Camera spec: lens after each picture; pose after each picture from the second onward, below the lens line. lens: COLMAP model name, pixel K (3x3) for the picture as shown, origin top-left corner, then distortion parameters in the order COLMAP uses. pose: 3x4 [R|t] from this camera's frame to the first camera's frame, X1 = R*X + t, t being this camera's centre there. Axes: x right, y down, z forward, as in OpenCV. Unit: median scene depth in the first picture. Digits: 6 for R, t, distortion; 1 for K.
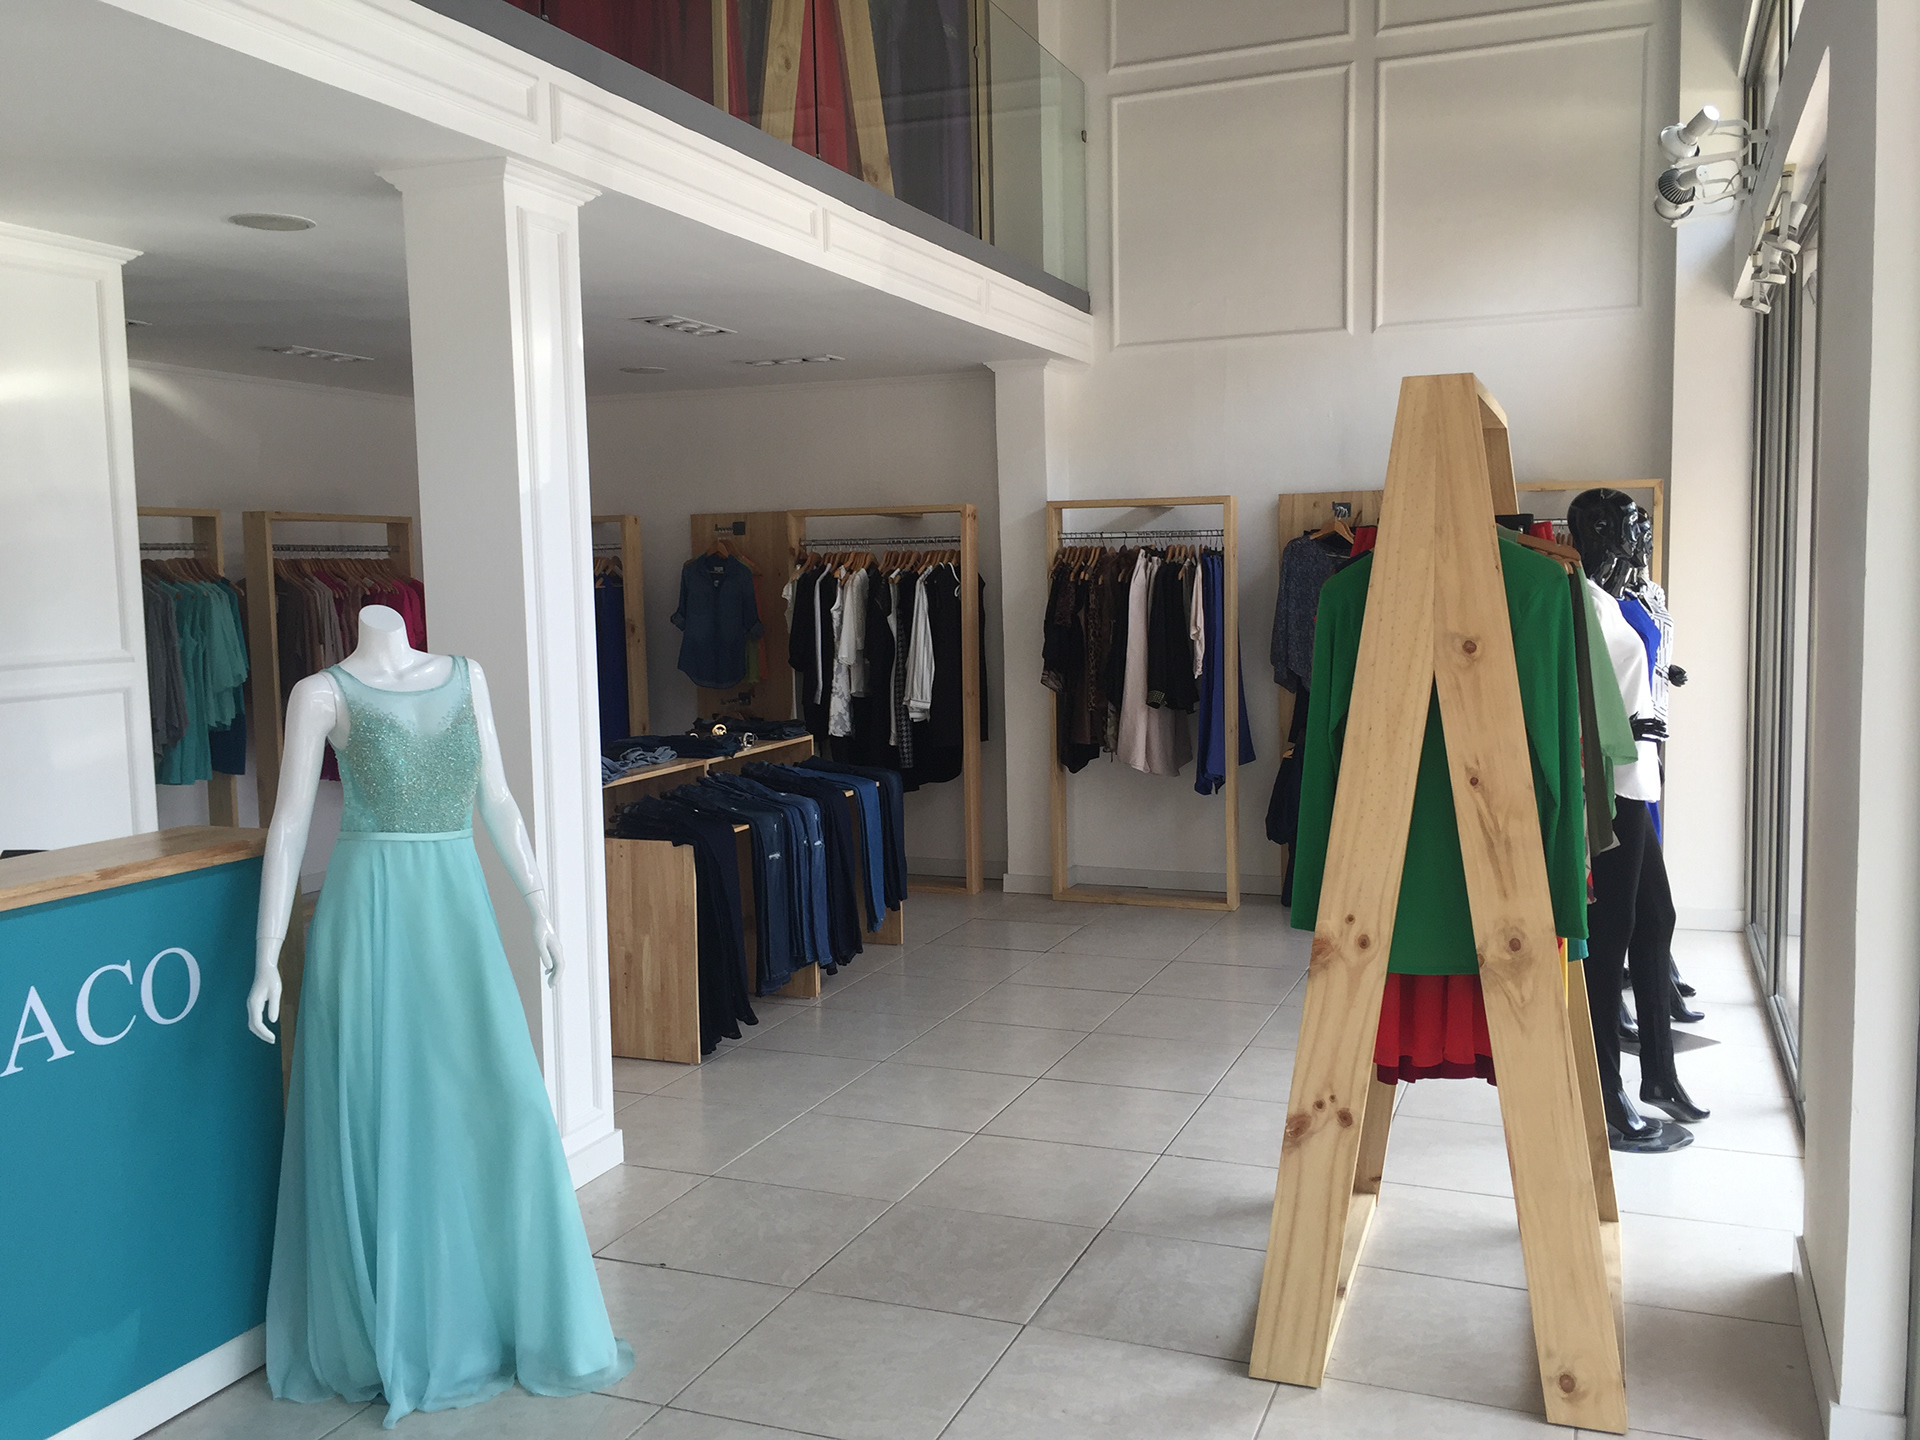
lens RADIAL K [[1640.4, 0, 949.3], [0, 1640.4, 716.8], [0, 0, 1]] dist [0.083455, -0.117158]
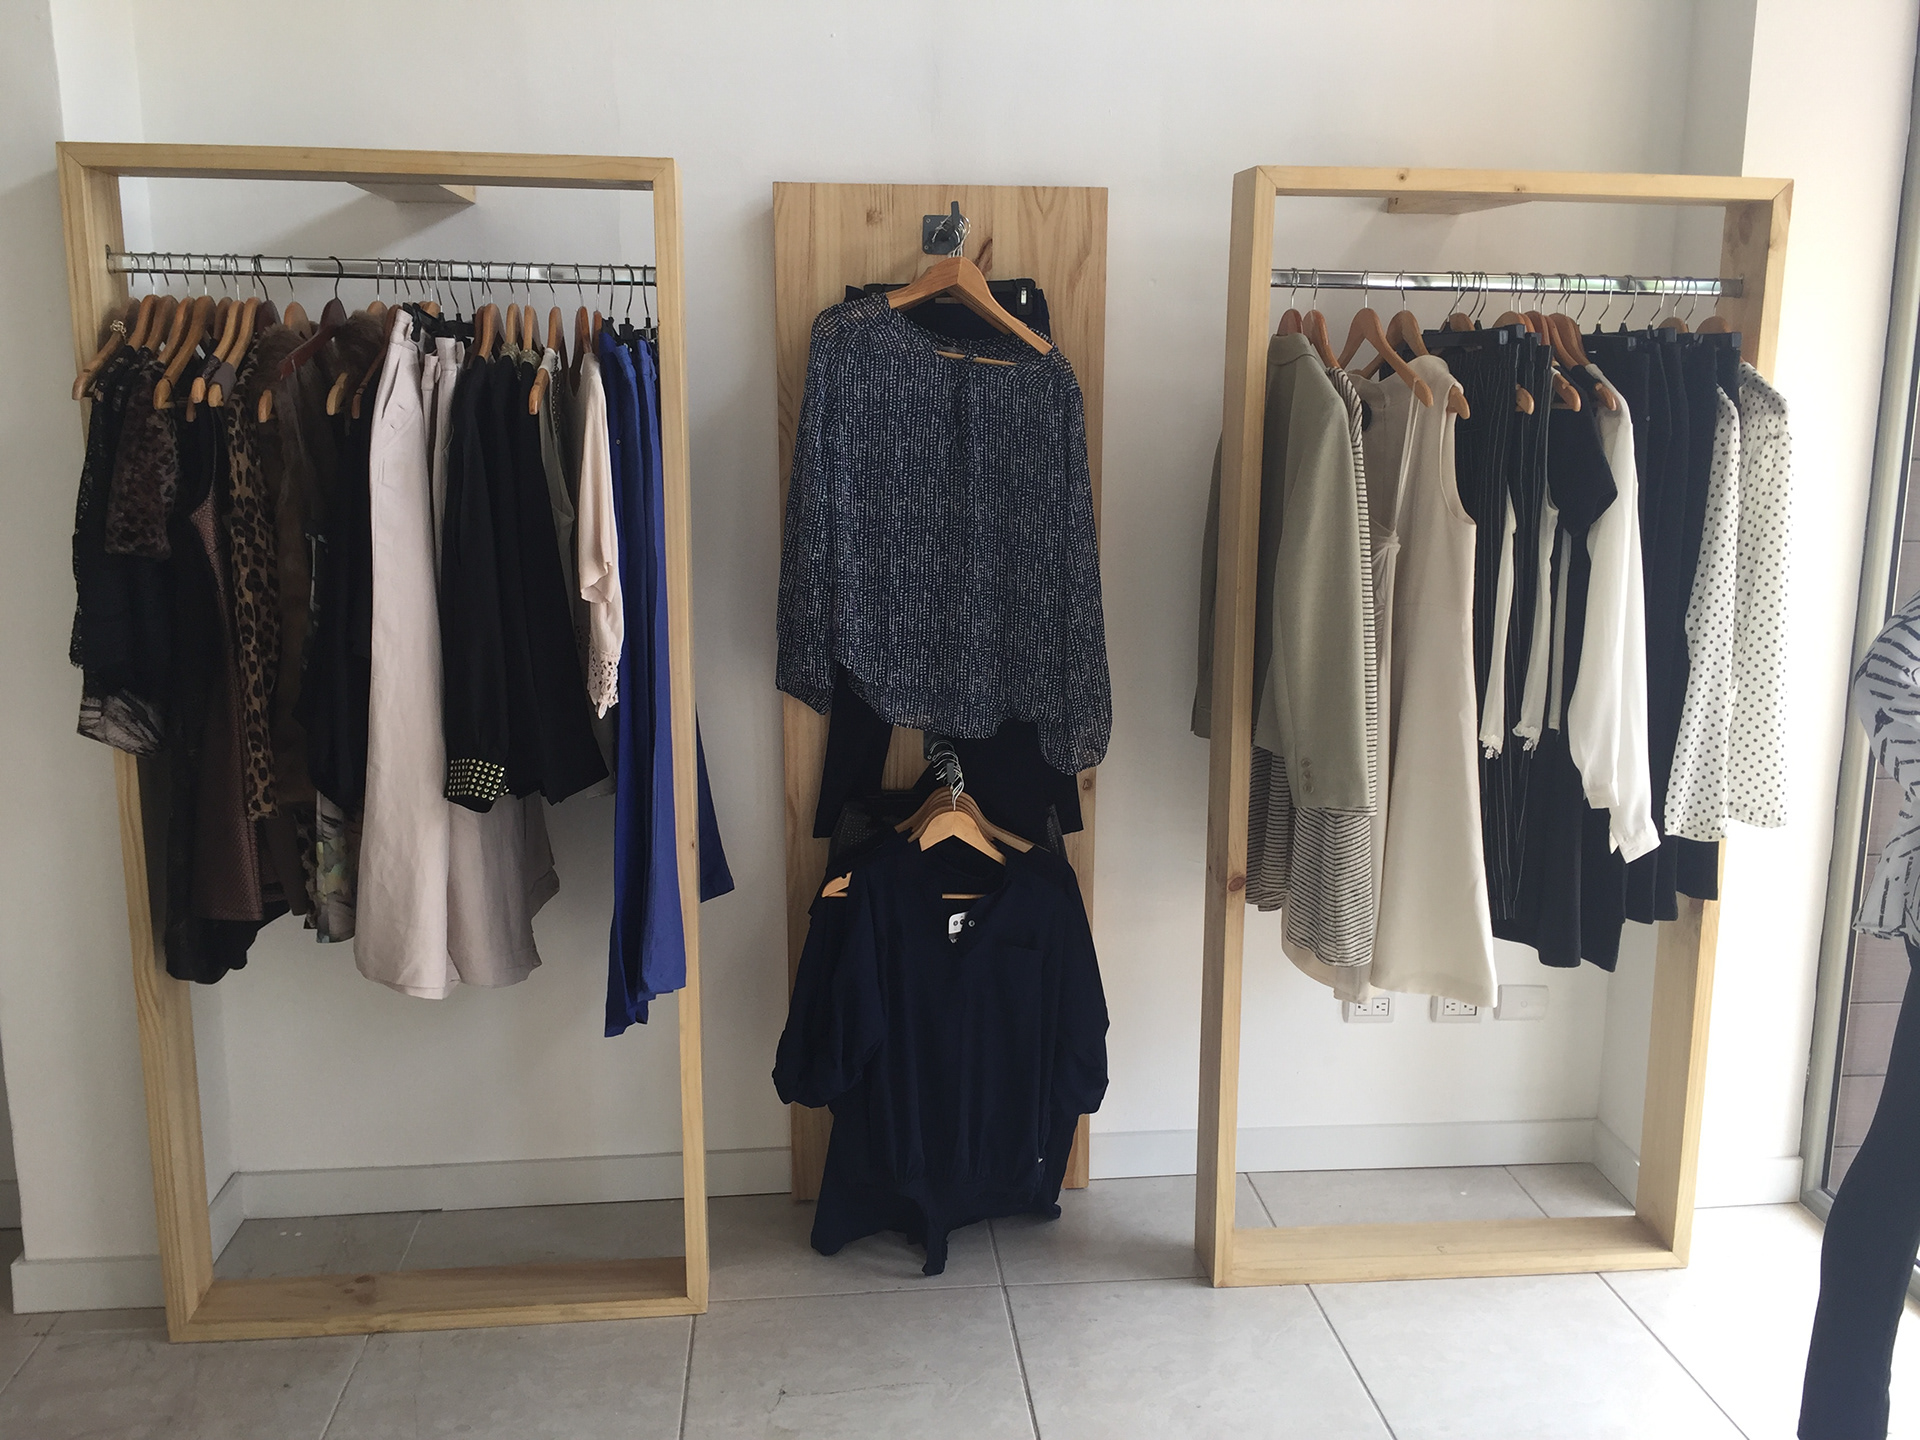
lens RADIAL K [[1640.4, 0, 983.0], [0, 1640.4, 692.2], [0, 0, 1]] dist [0.083455, -0.117158]
pose [[0.876759, -0.064657, 0.476564, 0.078770], [0.016883, 0.994449, 0.103860, -0.081796], [-0.480634, -0.083014, 0.872983, 0.892081]]
